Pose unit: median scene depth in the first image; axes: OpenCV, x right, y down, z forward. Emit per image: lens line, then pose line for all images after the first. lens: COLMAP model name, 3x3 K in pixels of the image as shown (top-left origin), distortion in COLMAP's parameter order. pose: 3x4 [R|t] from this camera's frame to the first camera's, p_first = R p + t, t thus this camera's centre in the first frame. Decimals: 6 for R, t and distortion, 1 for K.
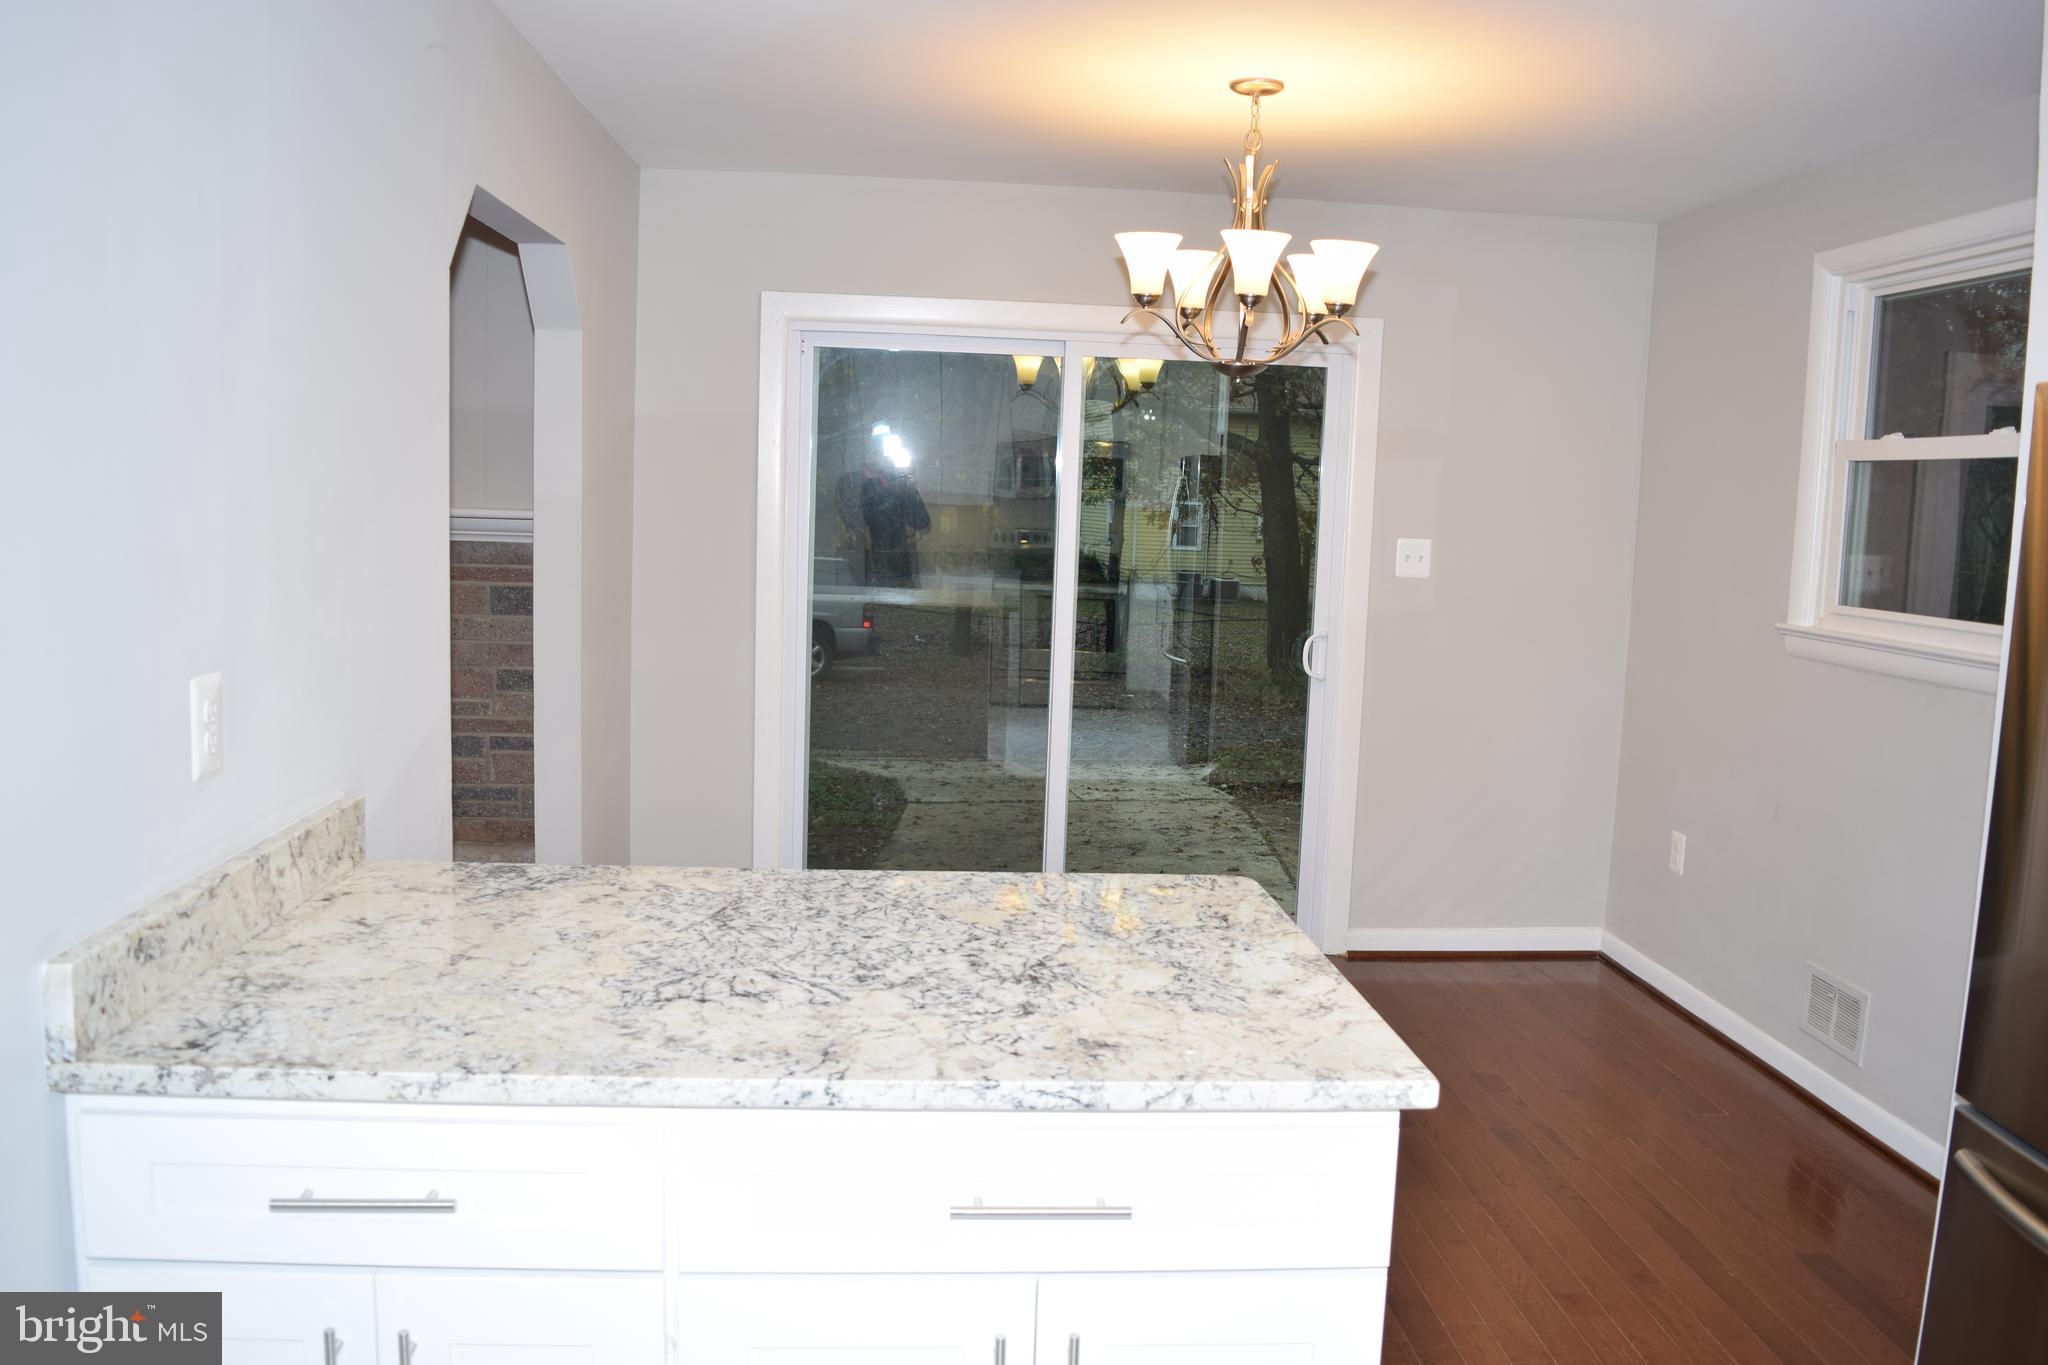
lens RADIAL K [[1615.4, 0, 1013.0], [0, 1615.4, 672.7], [0, 0, 1]] dist [-0.097902, 0.024833]
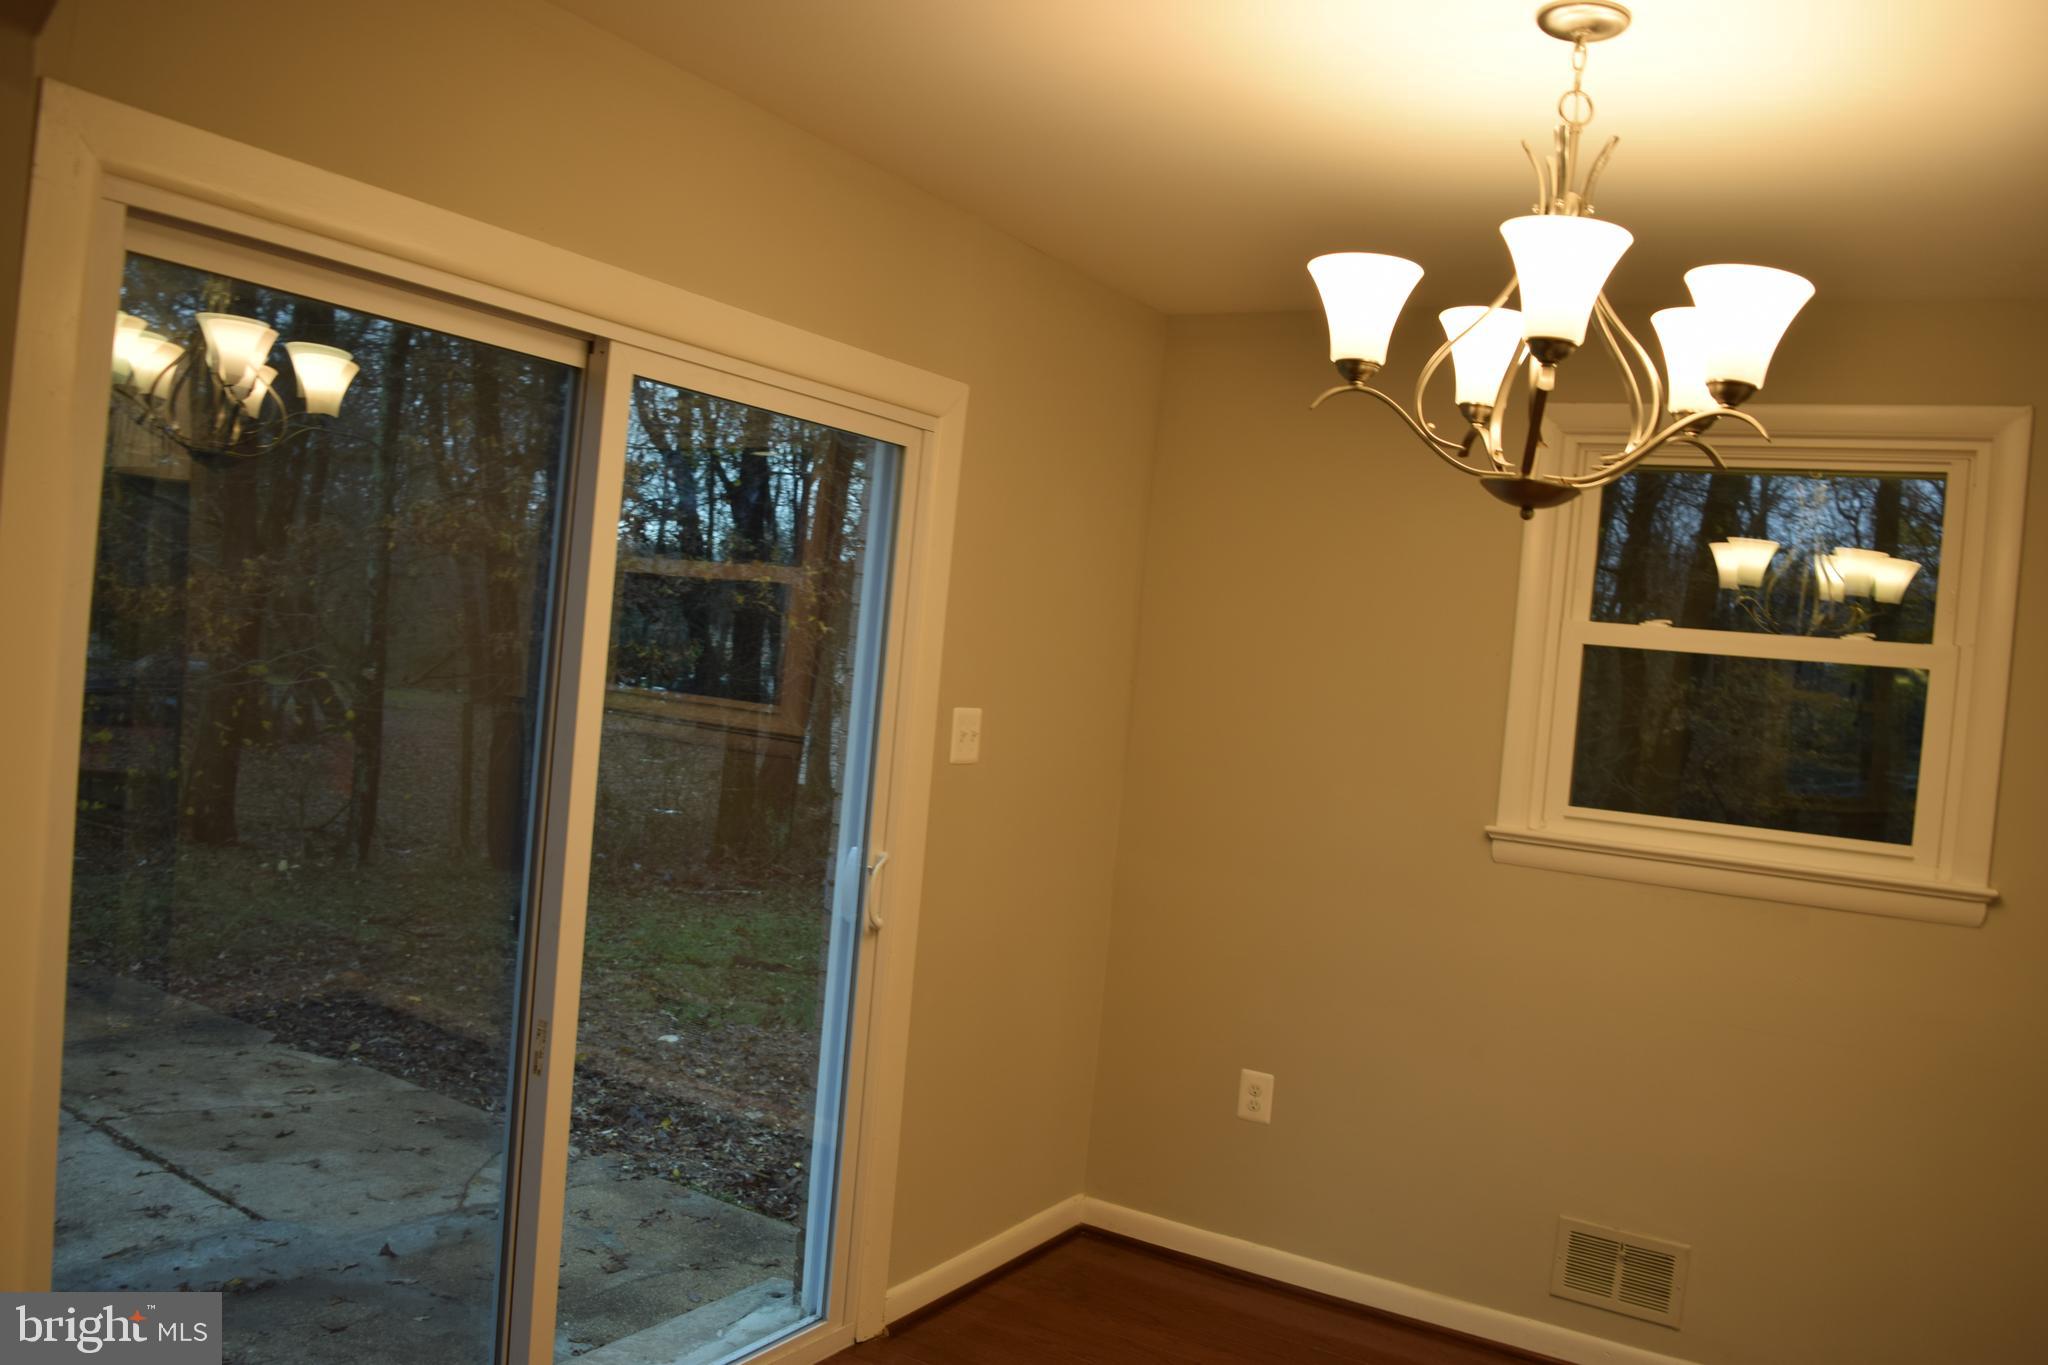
lens RADIAL K [[1615.4, 0, 1033.1], [0, 1615.4, 674.9], [0, 0, 1]] dist [-0.097902, 0.024833]
pose [[0.573249, 0.008619, 0.819336, -0.378585], [0.019483, 0.999519, -0.024146, -0.099786], [-0.819150, 0.029805, 0.572805, 0.724299]]
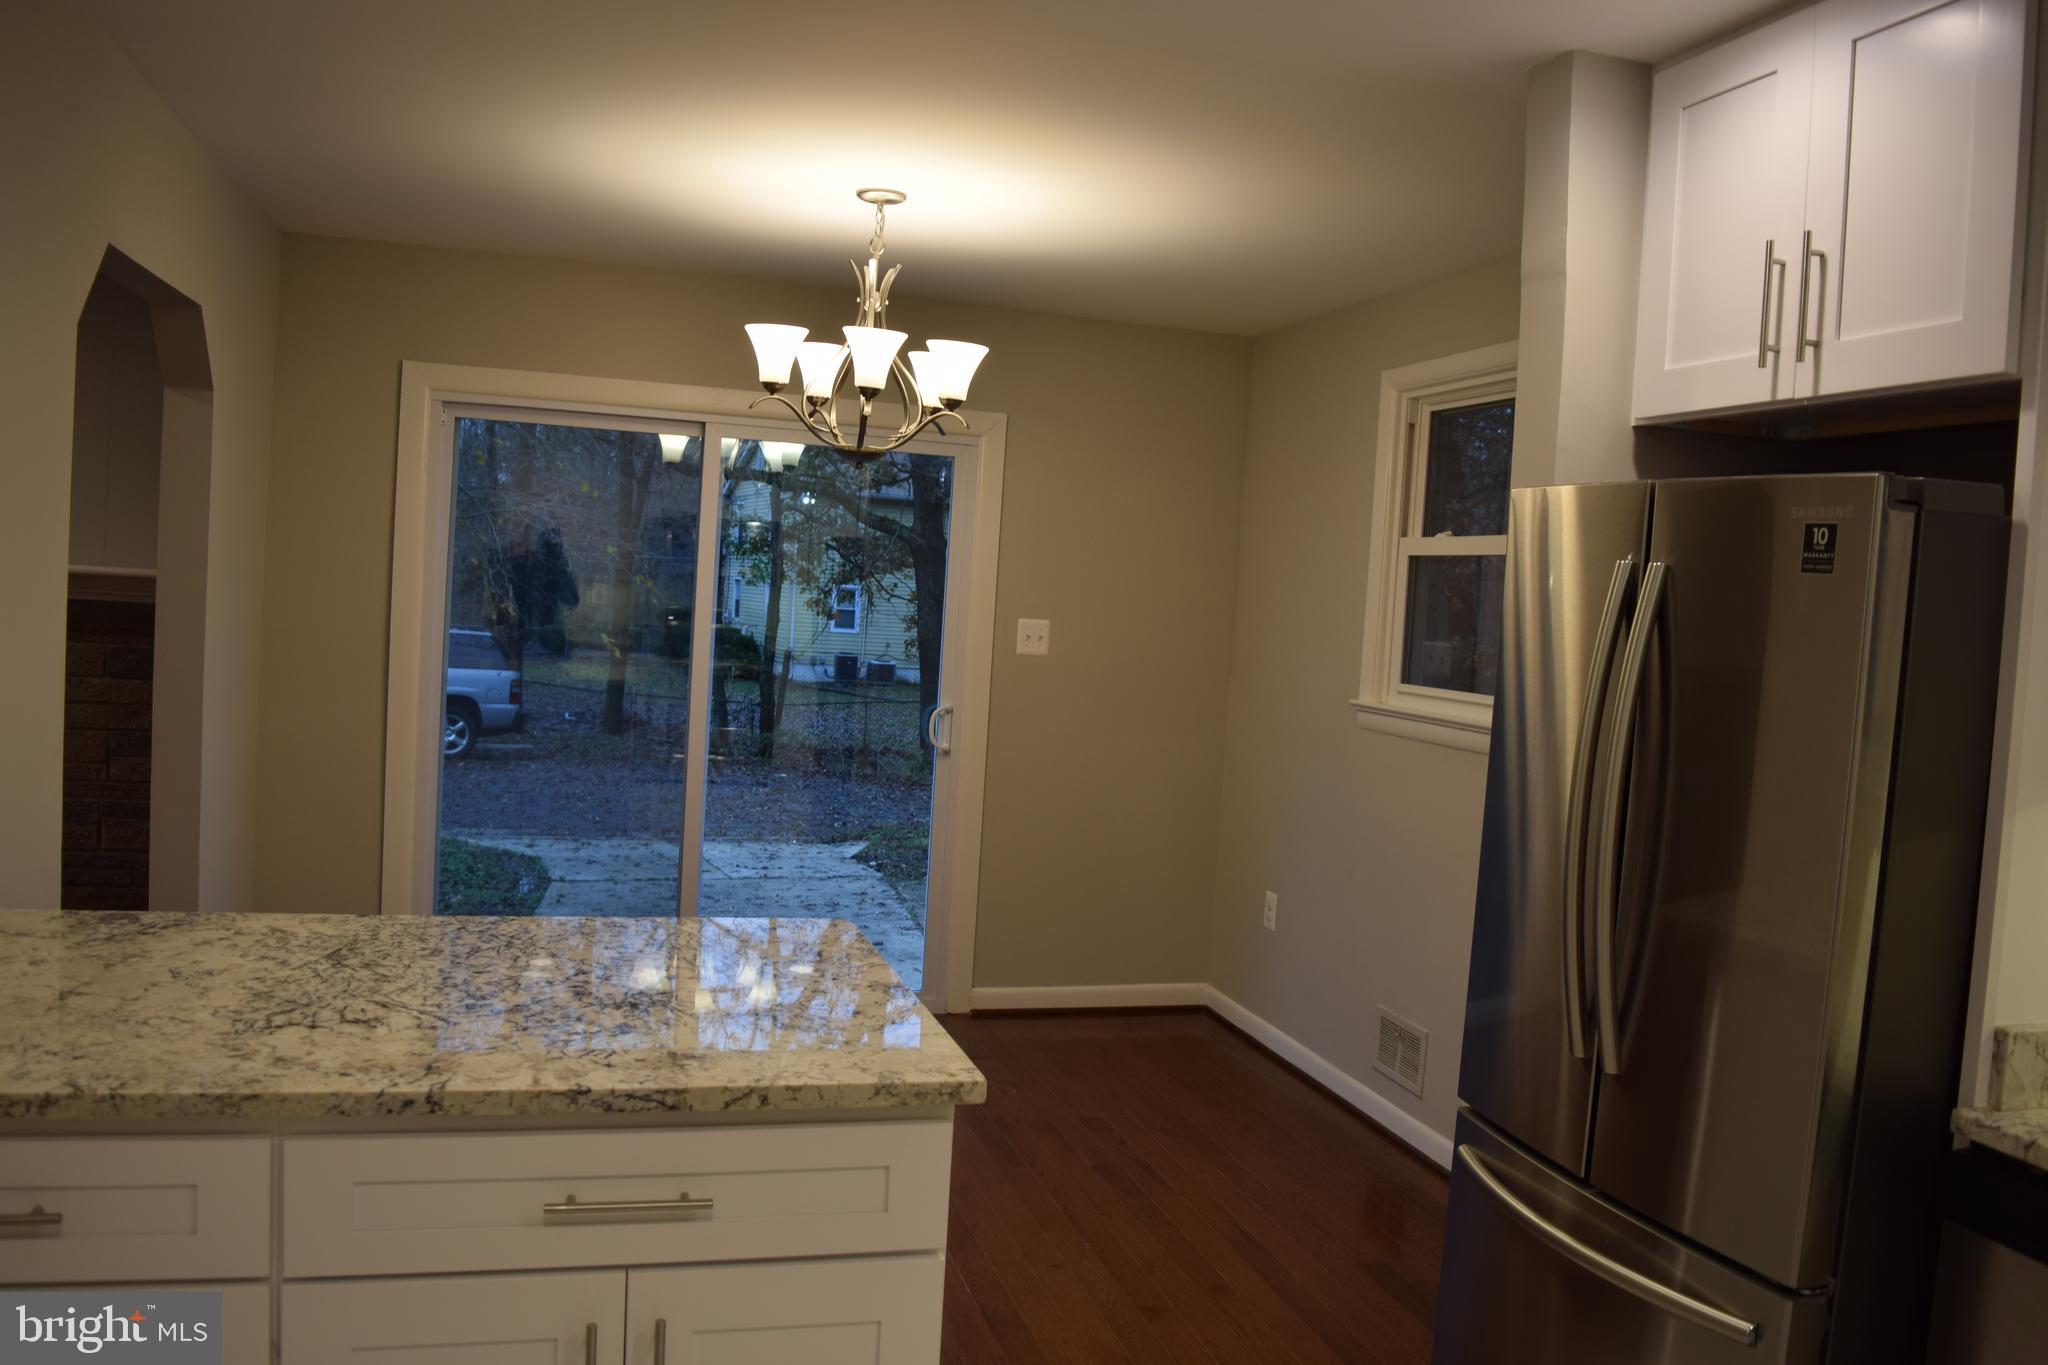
lens RADIAL K [[1615.4, 0, 1018.7], [0, 1615.4, 667.7], [0, 0, 1]] dist [-0.097902, 0.024833]
pose [[0.977262, 0.016638, 0.211383, 0.016821], [-0.005088, 0.998470, -0.055071, 0.010173], [-0.211975, 0.052743, 0.975851, -0.057393]]
